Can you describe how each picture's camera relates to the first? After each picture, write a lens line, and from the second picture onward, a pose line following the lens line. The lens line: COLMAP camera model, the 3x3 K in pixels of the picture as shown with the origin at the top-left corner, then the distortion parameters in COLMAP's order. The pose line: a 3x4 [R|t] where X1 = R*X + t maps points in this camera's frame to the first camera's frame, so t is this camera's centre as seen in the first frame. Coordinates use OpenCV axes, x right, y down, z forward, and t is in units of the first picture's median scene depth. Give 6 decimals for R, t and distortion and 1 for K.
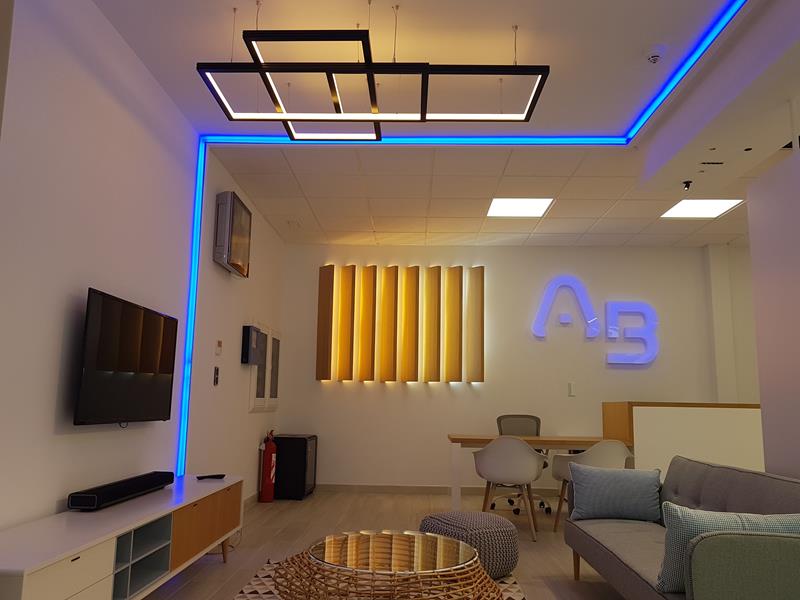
lens RADIAL K [[626.4, 0, 397.2], [0, 626.4, 318.2], [0, 0, 1]] dist [0.008987, -0.006944]
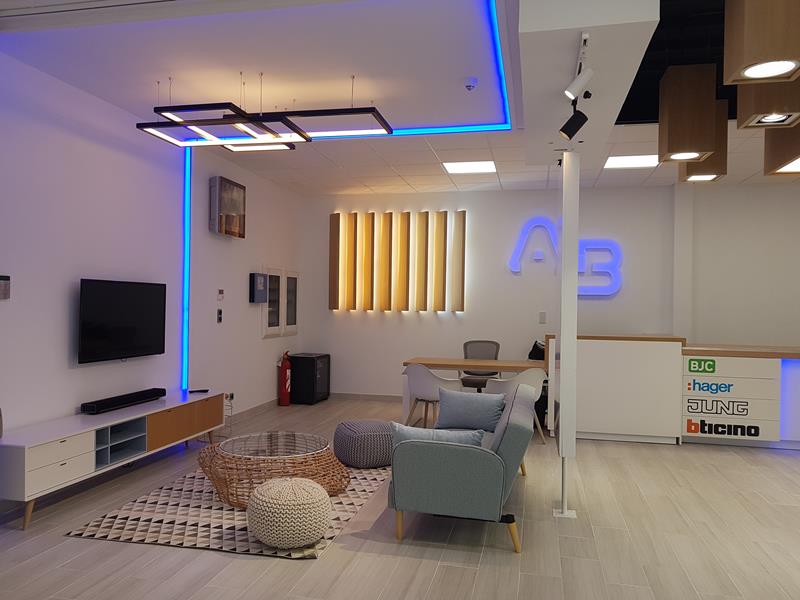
lens RADIAL K [[626.4, 0, 399.3], [0, 626.4, 312.0], [0, 0, 1]] dist [0.008987, -0.006944]
pose [[0.982191, -0.000658, -0.187884, 0.275340], [0.027806, 0.989491, 0.141897, -0.077149], [0.185816, -0.144595, 0.971887, -0.188313]]
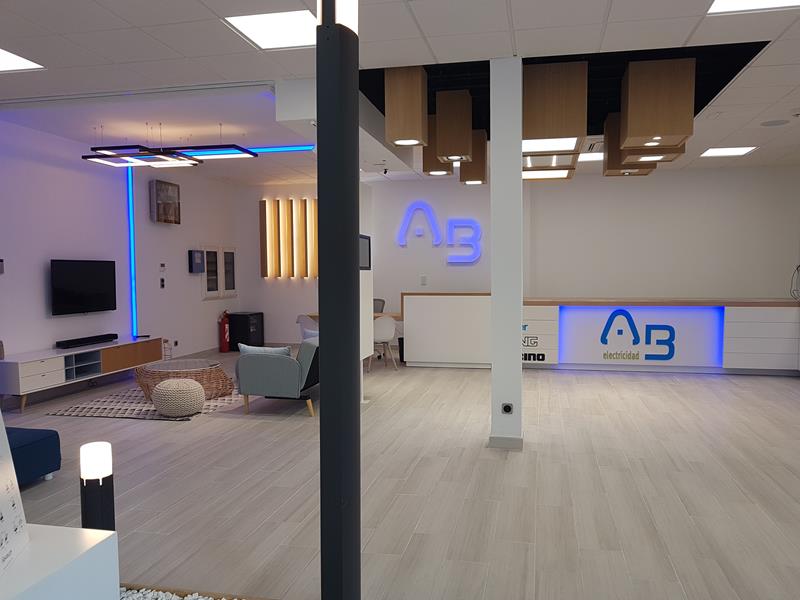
lens RADIAL K [[626.4, 0, 413.1], [0, 626.4, 320.7], [0, 0, 1]] dist [0.008987, -0.006944]
pose [[0.984794, -0.008039, -0.173540, 0.594702], [0.044677, 0.977051, 0.208268, -0.118624], [0.167883, -0.212855, 0.962553, -0.522655]]
